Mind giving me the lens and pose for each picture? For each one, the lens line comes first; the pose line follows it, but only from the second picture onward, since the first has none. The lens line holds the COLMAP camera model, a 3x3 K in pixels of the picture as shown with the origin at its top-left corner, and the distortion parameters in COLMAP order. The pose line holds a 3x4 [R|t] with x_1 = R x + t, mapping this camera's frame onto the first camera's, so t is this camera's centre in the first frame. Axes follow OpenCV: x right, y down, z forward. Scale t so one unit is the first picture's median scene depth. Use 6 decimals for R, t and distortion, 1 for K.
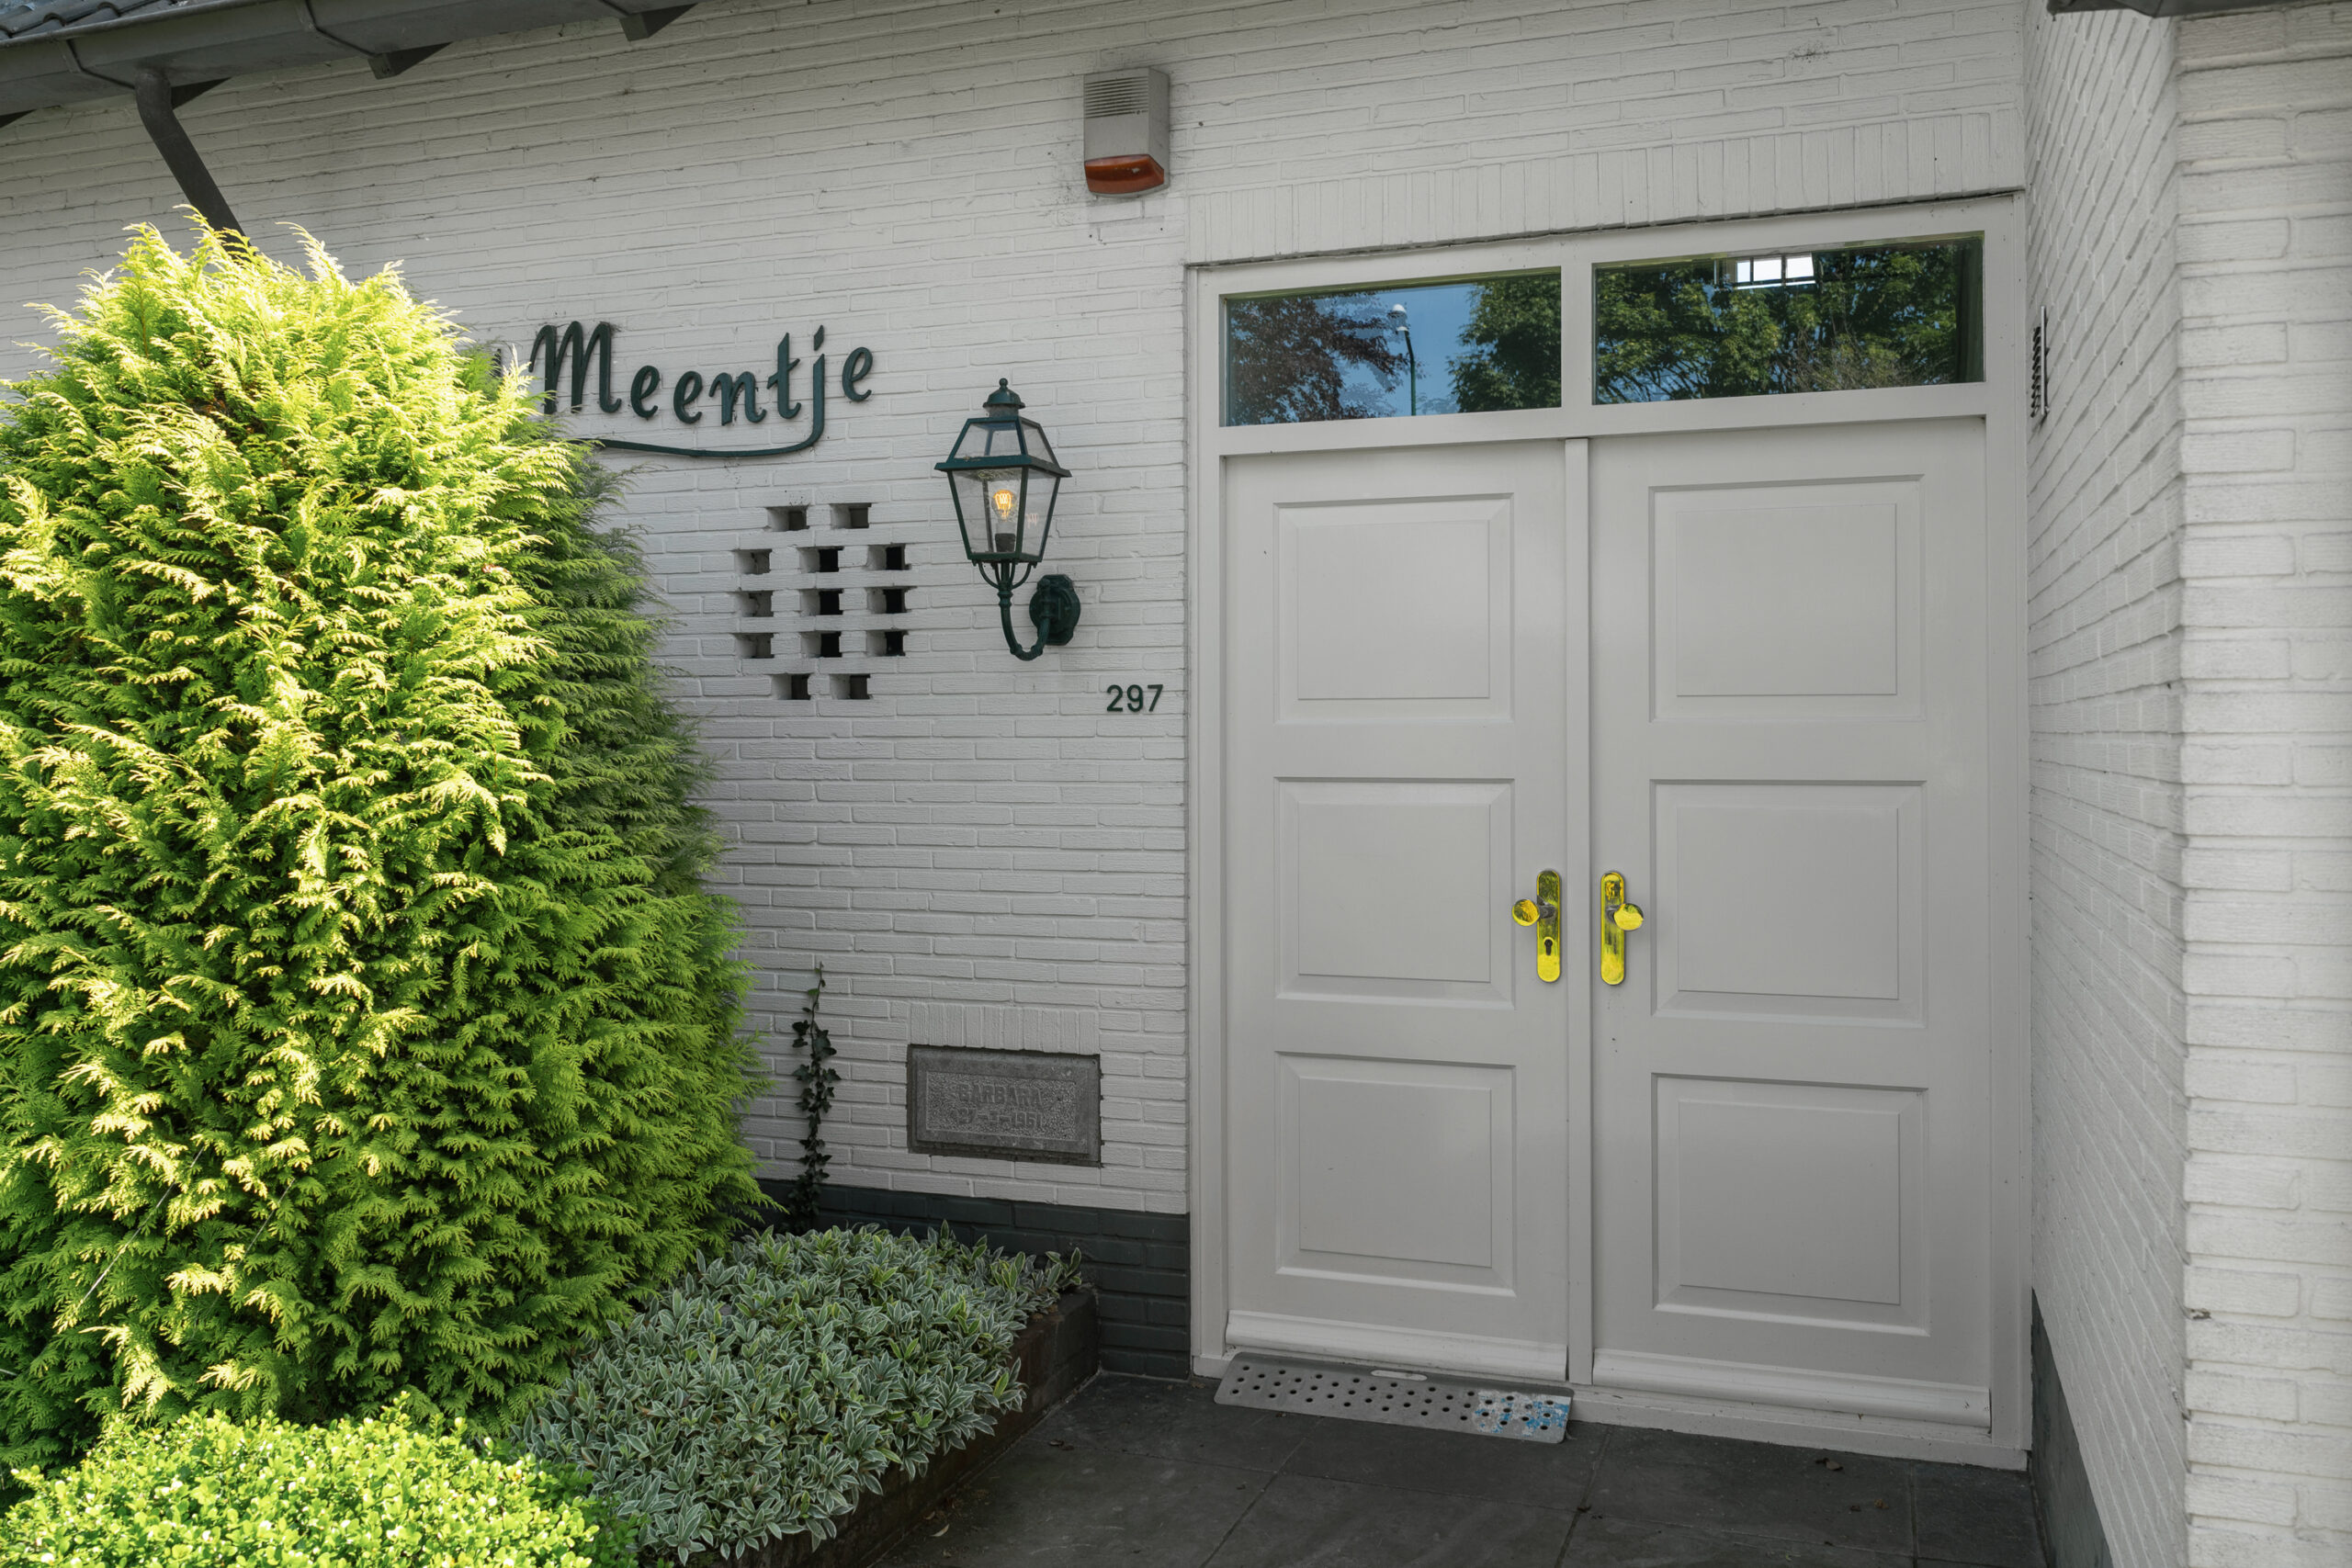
lens RADIAL K [[1920.8, 0, 1174.4], [0, 1920.8, 684.4], [0, 0, 1]] dist [0.002612, -0.000258]
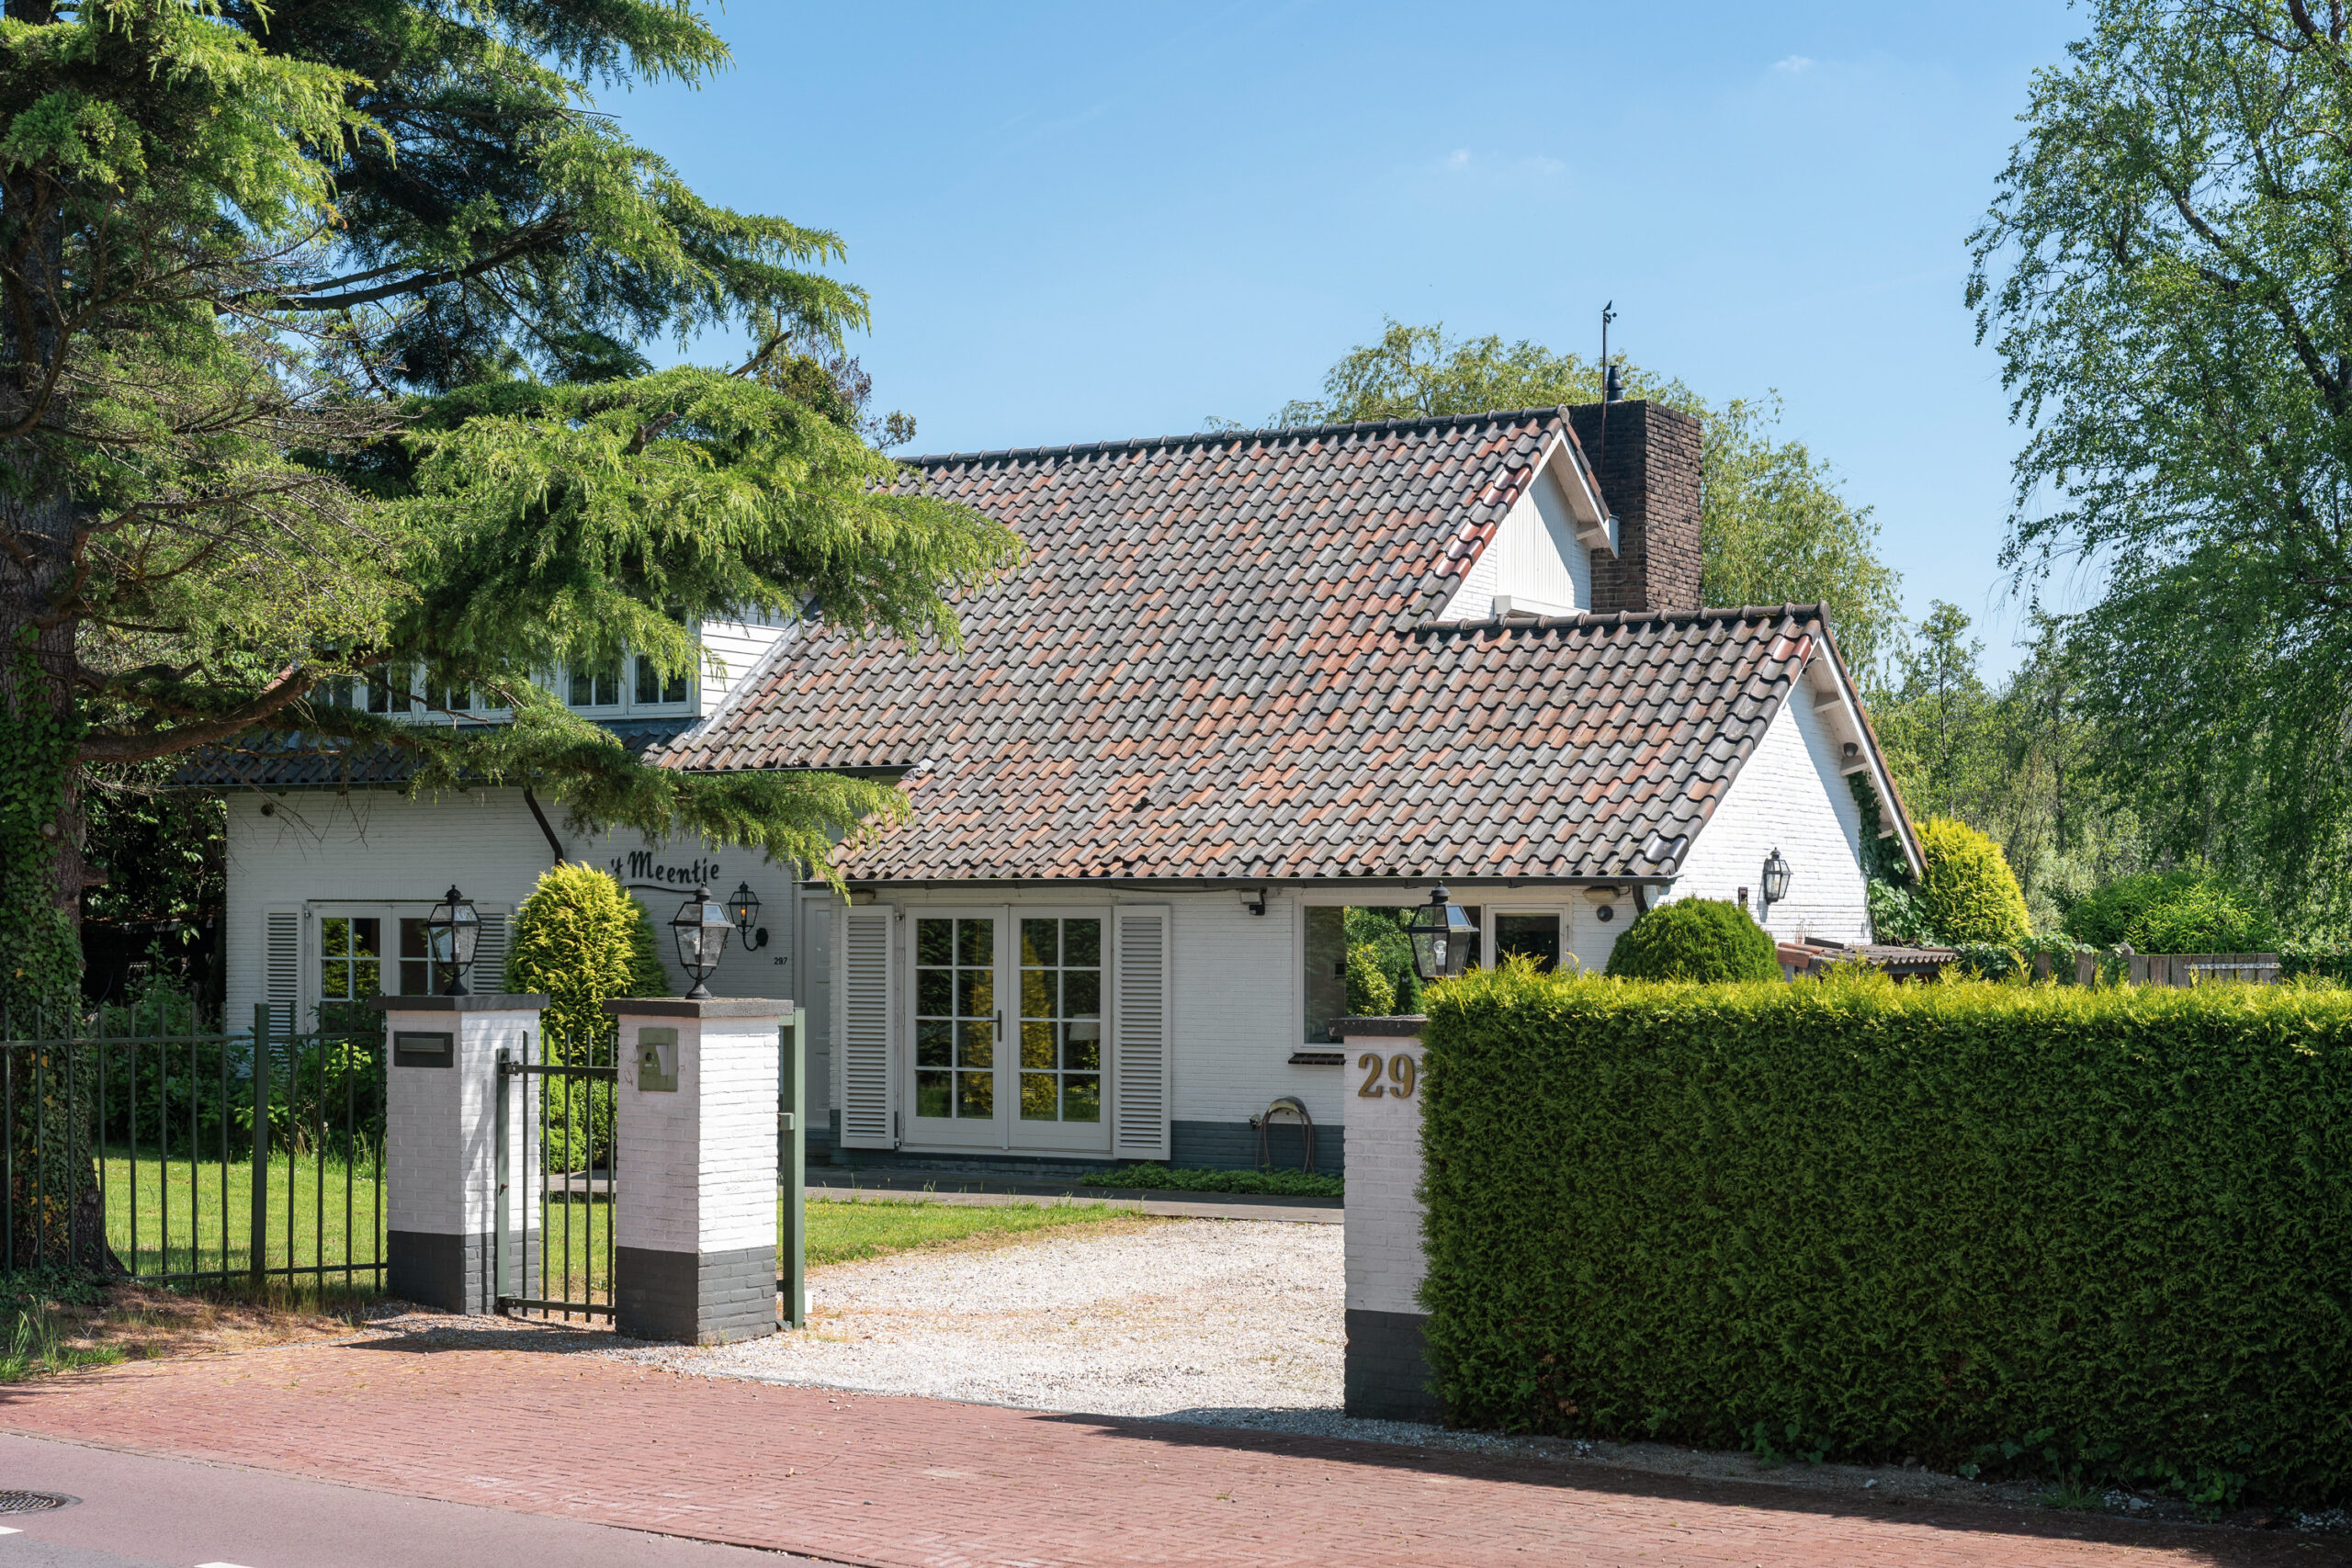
lens RADIAL K [[3549.4, 0, 1176.0], [0, 3549.4, 784.0], [0, 0, 1]] dist [0.020696, 0.031934]
pose [[0.987935, -0.005344, -0.154779, 2.597928], [0.002779, 0.999855, -0.016782, -0.313480], [0.154847, 0.016149, 0.987807, -8.233919]]
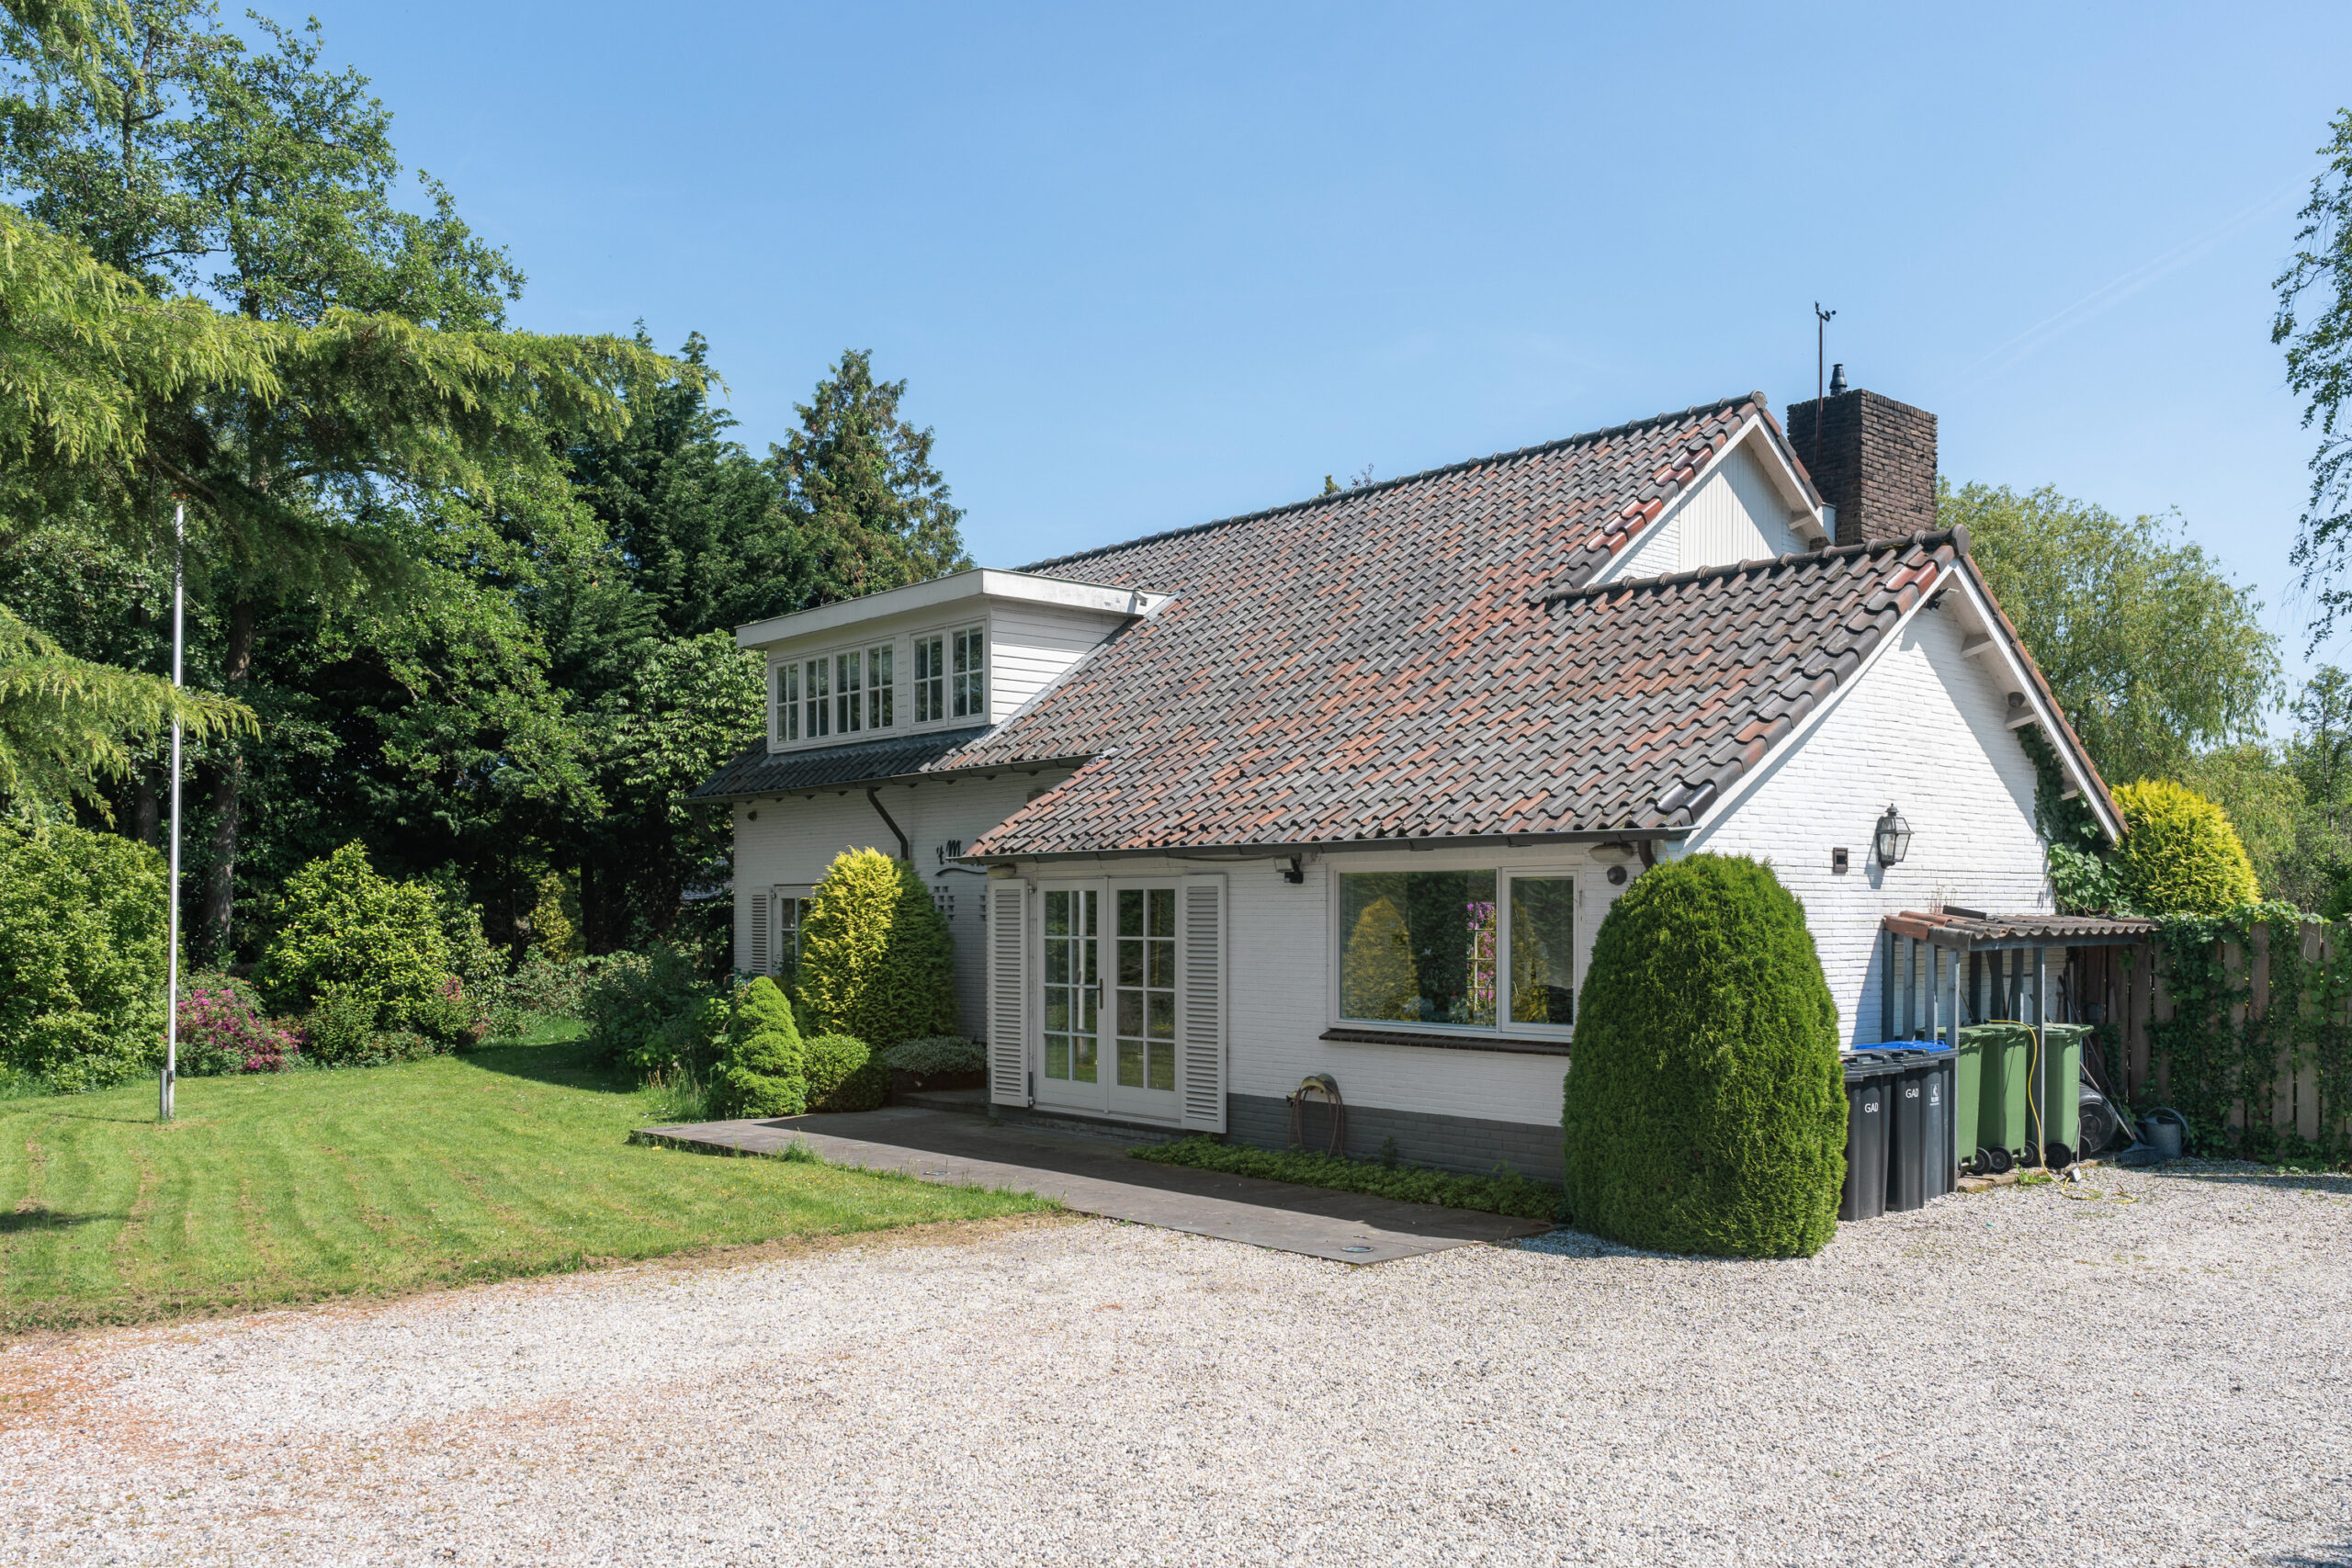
lens RADIAL K [[1917.6, 0, 1176.1], [0, 1917.6, 909.0], [0, 0, 1]] dist [-0.005753, -0.000794]
pose [[0.872525, -0.002473, -0.488562, 3.377993], [0.012079, 0.999791, 0.016510, -0.158385], [0.488419, -0.020306, 0.872373, -3.780764]]
